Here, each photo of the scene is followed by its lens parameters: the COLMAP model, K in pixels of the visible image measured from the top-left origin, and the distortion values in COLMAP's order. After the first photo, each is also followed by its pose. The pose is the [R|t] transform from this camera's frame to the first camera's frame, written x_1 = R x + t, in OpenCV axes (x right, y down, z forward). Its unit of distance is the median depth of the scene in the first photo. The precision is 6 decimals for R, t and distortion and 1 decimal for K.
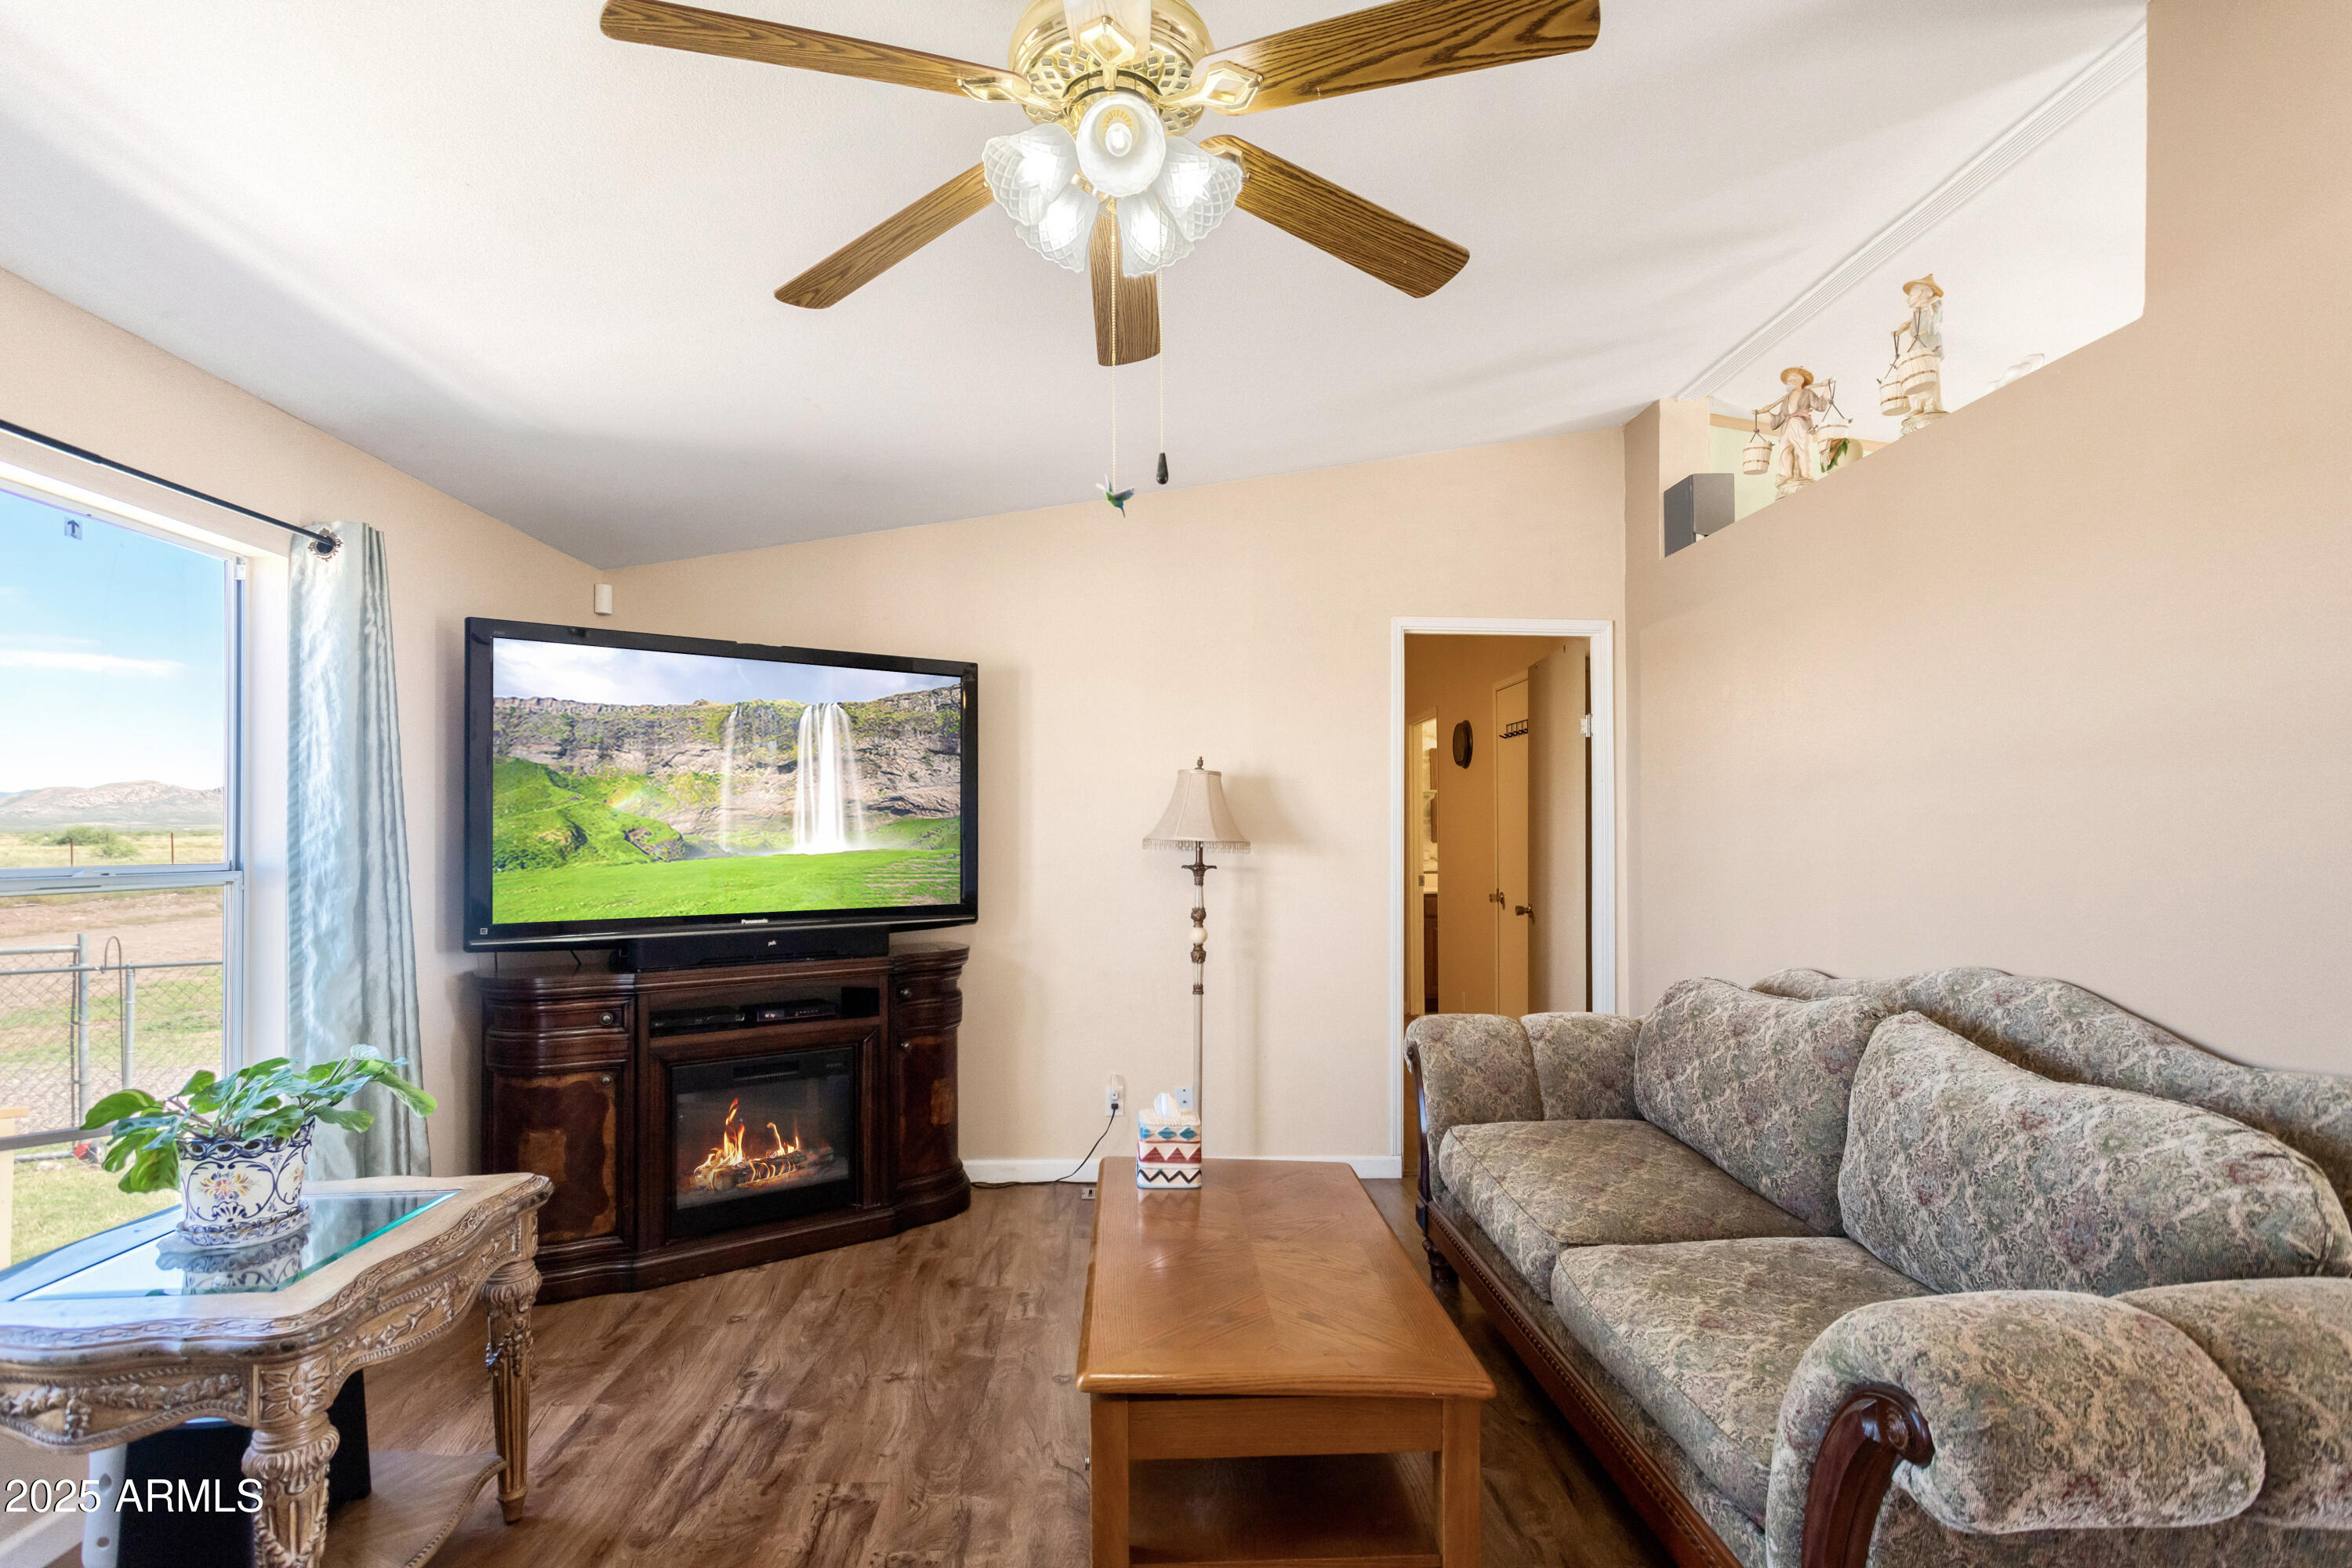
lens RADIAL K [[1134.7, 0, 1170.4], [0, 1134.7, 825.5], [0, 0, 1]] dist [0.008472, 0.000554]
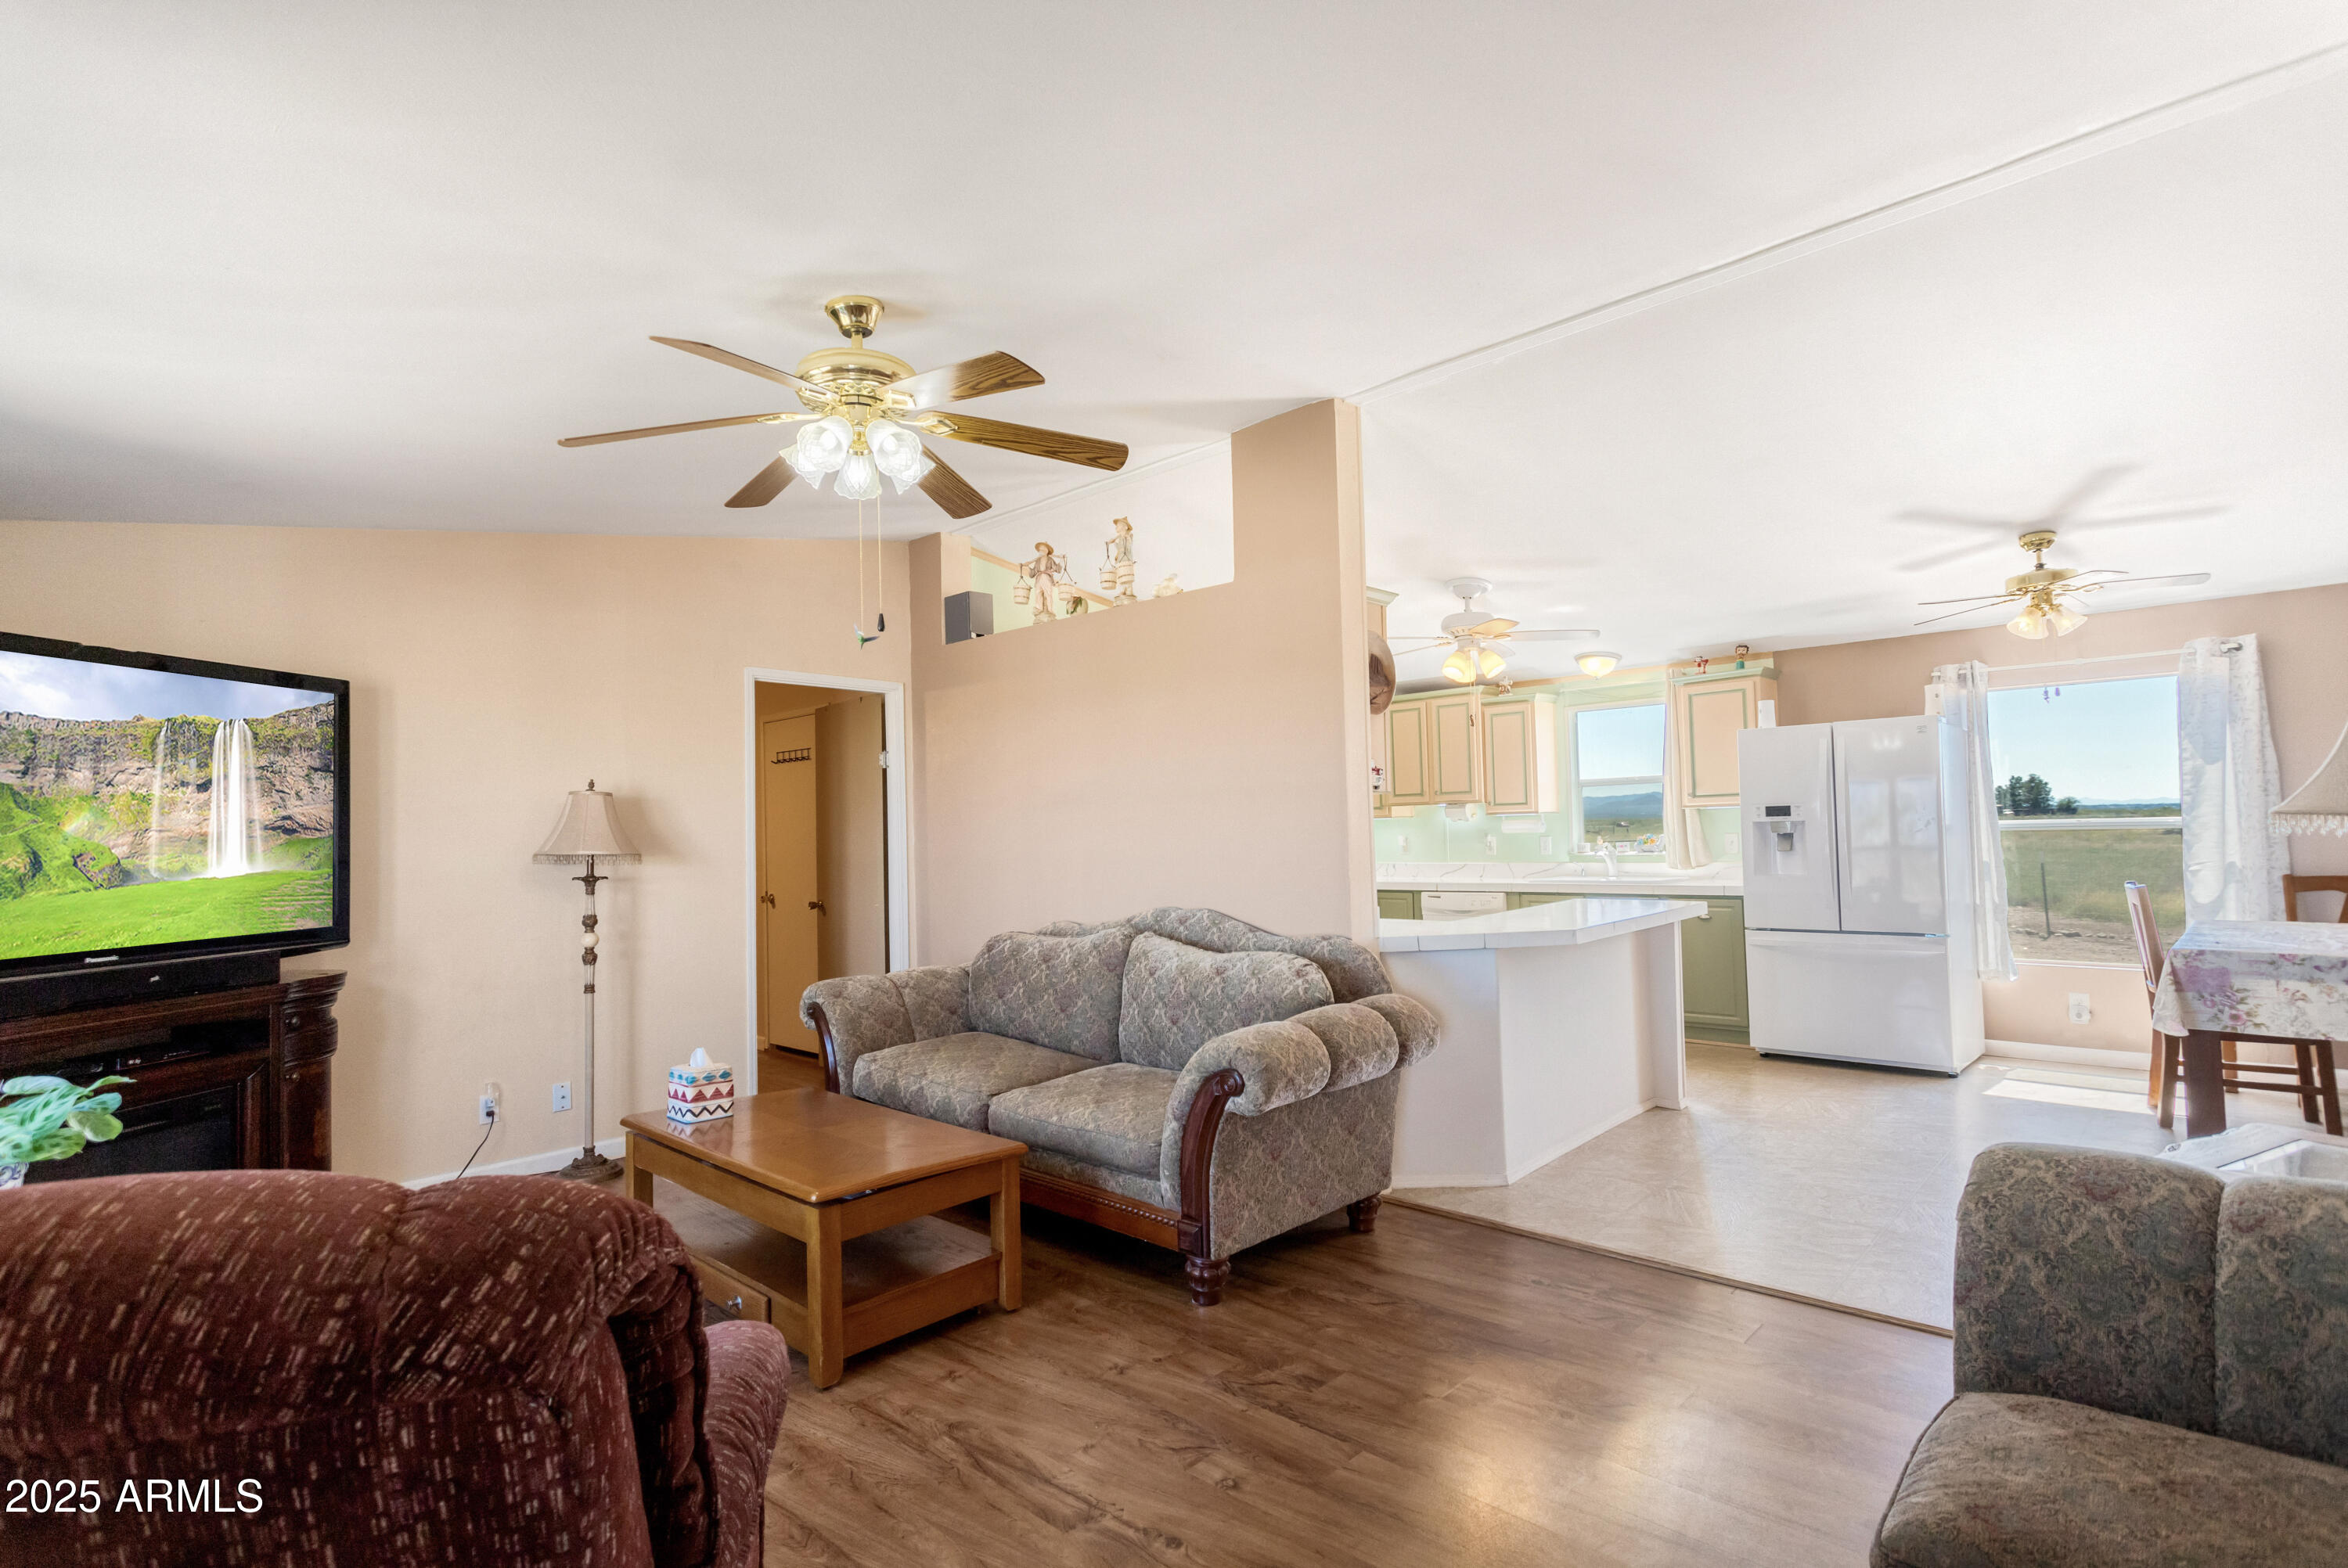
lens RADIAL K [[1114.9, 0, 1176.5], [0, 1114.9, 791.5], [0, 0, 1]] dist [0.004476, 0.001786]
pose [[0.715031, 0.010030, 0.699021, -0.437828], [0.018850, 0.999257, -0.033620, -0.000153], [-0.698838, 0.037215, 0.714311, -0.244997]]
